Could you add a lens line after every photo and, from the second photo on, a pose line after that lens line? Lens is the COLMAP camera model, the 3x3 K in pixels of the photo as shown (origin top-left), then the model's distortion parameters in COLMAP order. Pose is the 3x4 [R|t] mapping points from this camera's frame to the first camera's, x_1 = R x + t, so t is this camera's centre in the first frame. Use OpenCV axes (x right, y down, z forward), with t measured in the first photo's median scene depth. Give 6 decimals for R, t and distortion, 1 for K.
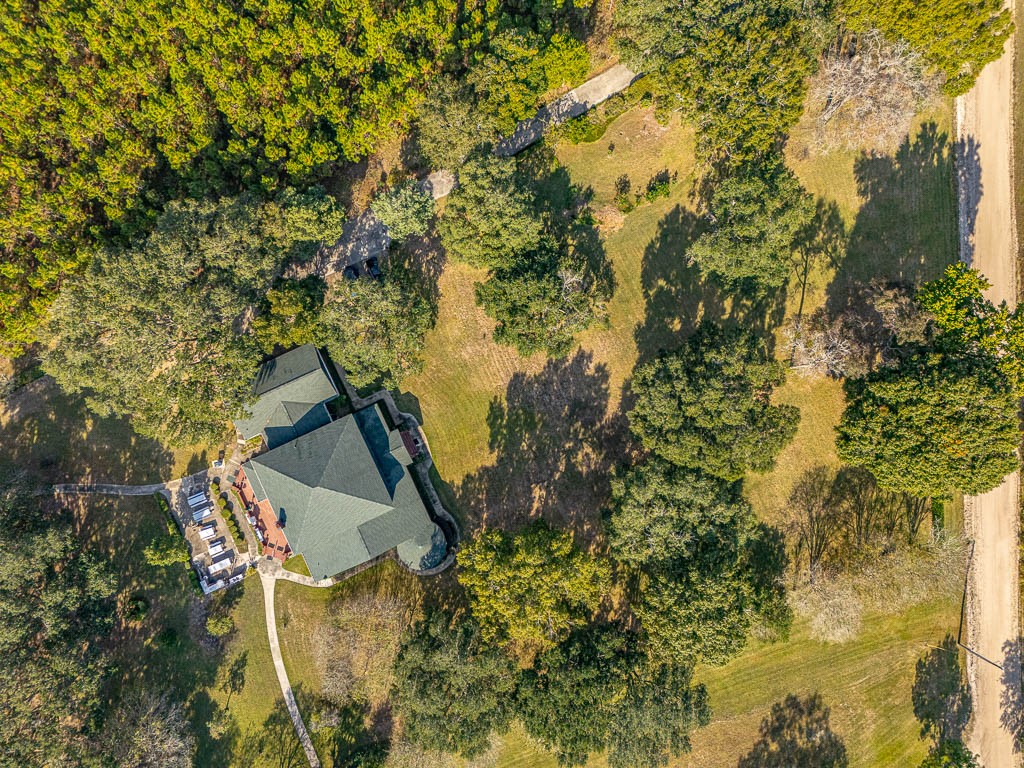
lens RADIAL K [[739.6, 0, 508.8], [0, 739.6, 386.4], [0, 0, 1]] dist [0.117454, -0.110294]
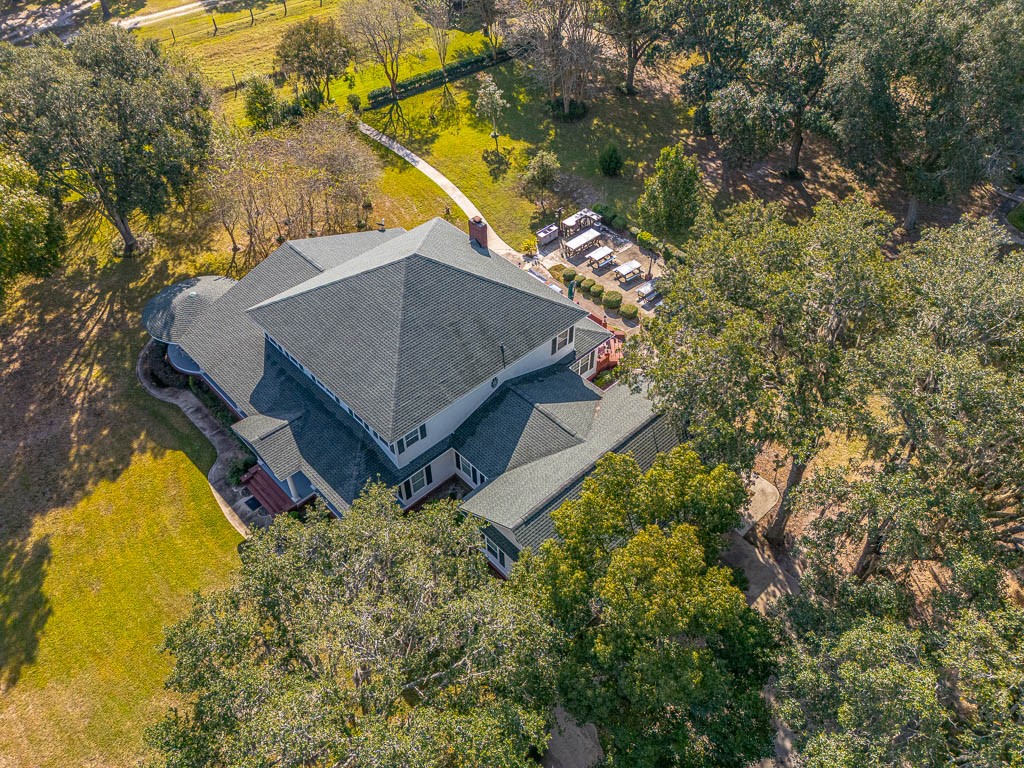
lens RADIAL K [[739.6, 0, 508.8], [0, 739.6, 386.4], [0, 0, 1]] dist [0.117454, -0.110294]
pose [[-0.950203, 0.229907, -0.210374, -0.185434], [-0.311112, -0.660838, 0.683010, -0.199728], [0.018006, 0.714448, 0.699457, 0.681274]]
